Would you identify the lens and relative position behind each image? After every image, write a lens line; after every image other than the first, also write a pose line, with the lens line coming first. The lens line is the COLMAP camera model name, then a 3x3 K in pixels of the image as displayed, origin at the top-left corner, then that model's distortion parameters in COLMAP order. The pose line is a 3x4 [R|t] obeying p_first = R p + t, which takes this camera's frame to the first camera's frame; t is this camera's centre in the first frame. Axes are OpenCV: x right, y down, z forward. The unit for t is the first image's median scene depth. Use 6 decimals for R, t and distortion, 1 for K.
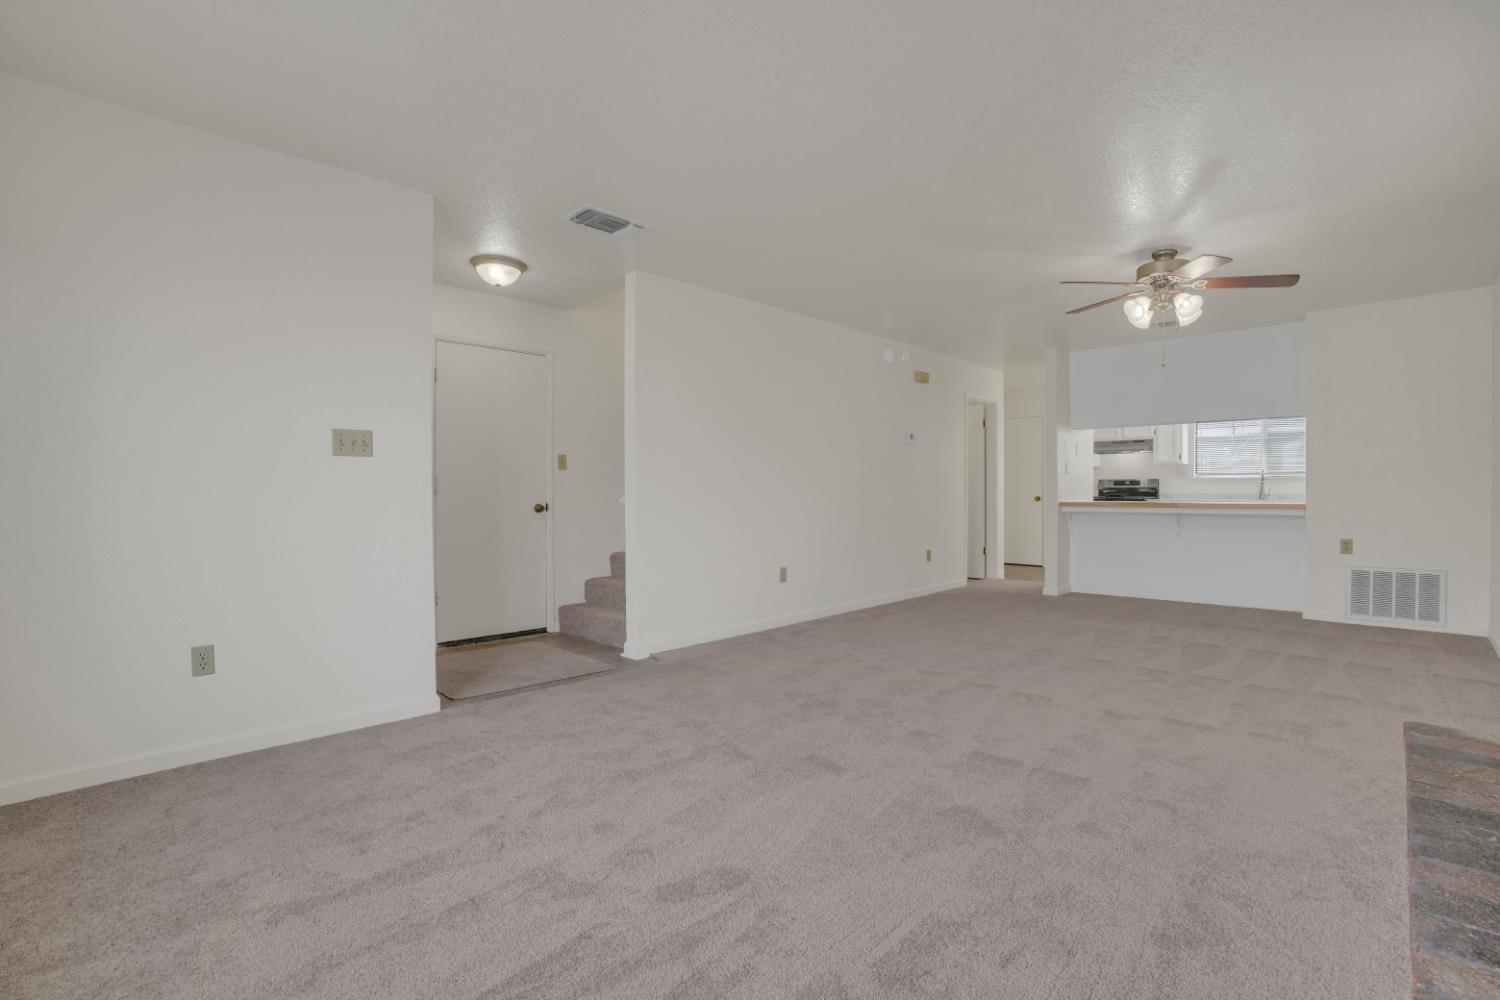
lens RADIAL K [[706.6, 0, 760.0], [0, 706.6, 496.9], [0, 0, 1]] dist [-0.045815, 0.000207]
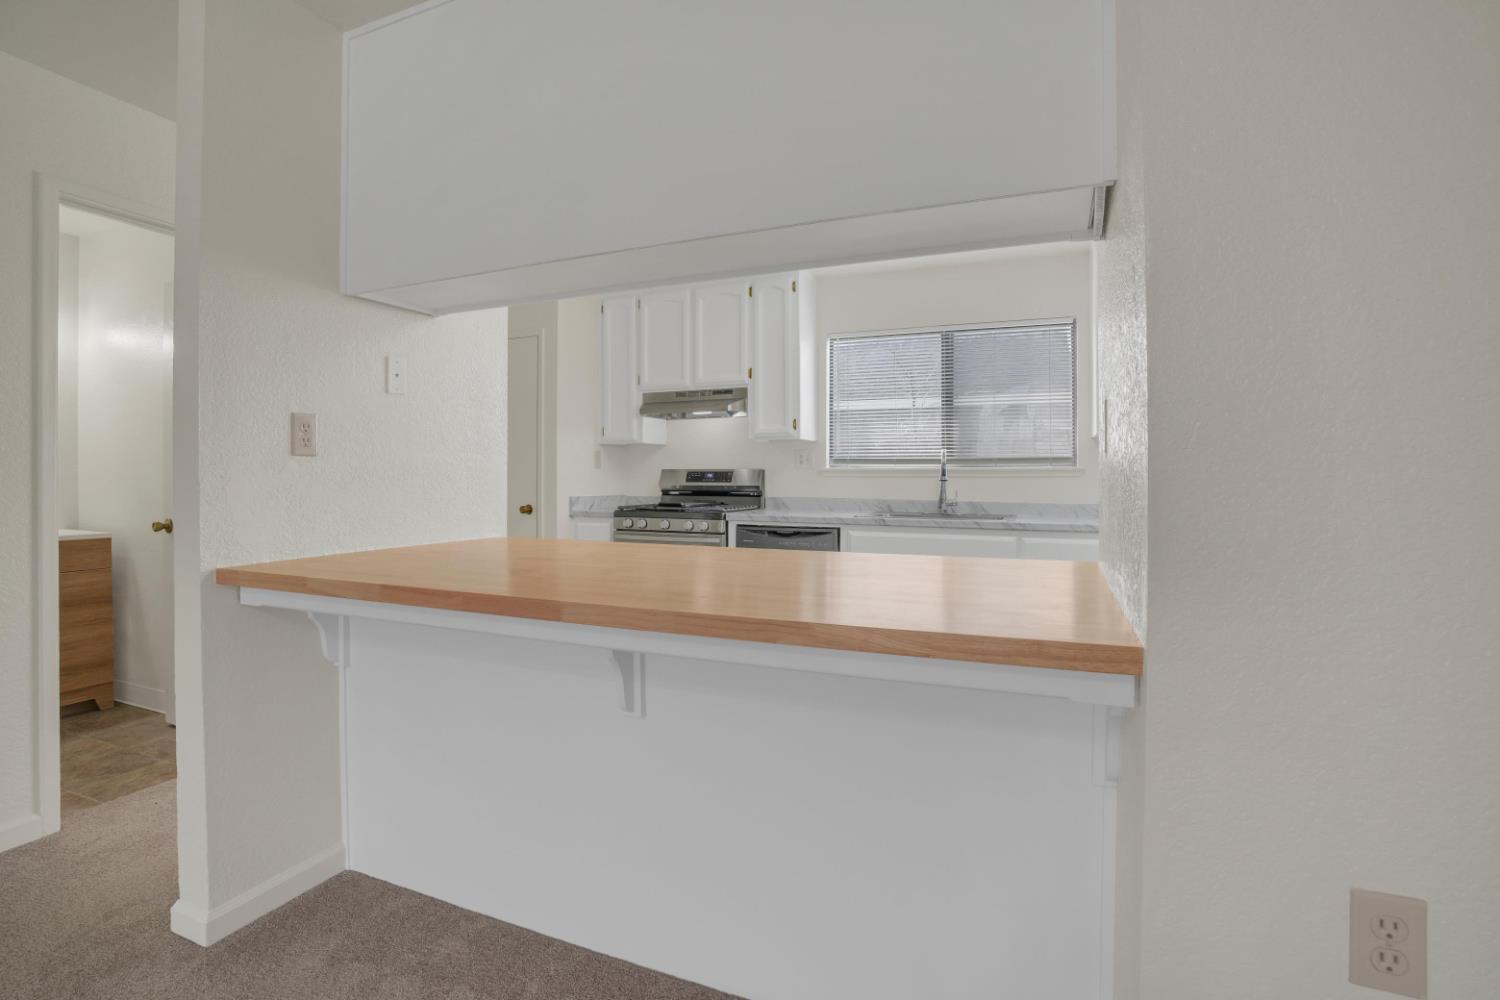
lens RADIAL K [[706.6, 0, 748.8], [0, 706.6, 487.2], [0, 0, 1]] dist [-0.045815, 0.000207]
pose [[0.939616, -0.004522, 0.342200, 0.390919], [0.001201, 0.999950, 0.009915, -0.017968], [-0.342228, -0.008905, 0.939575, 0.528428]]
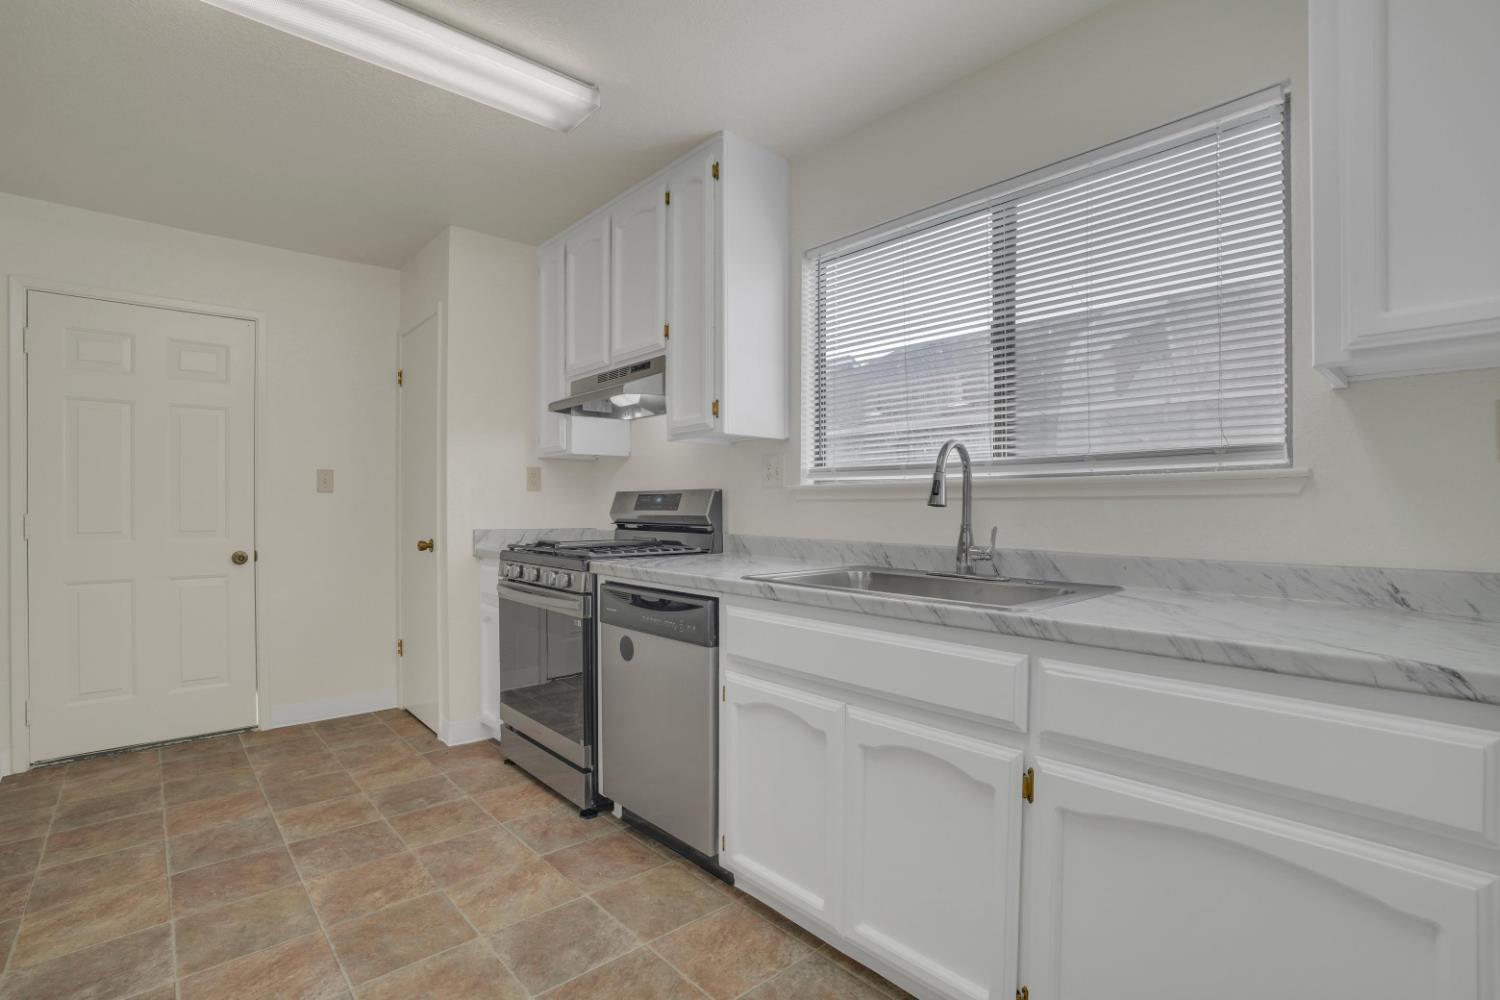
lens RADIAL K [[706.6, 0, 752.2], [0, 706.6, 506.5], [0, 0, 1]] dist [-0.045815, 0.000207]
pose [[0.997373, -0.000502, -0.072438, 0.614139], [0.000047, 0.999980, -0.006295, -0.016081], [0.072440, 0.006276, 0.997353, 0.692475]]
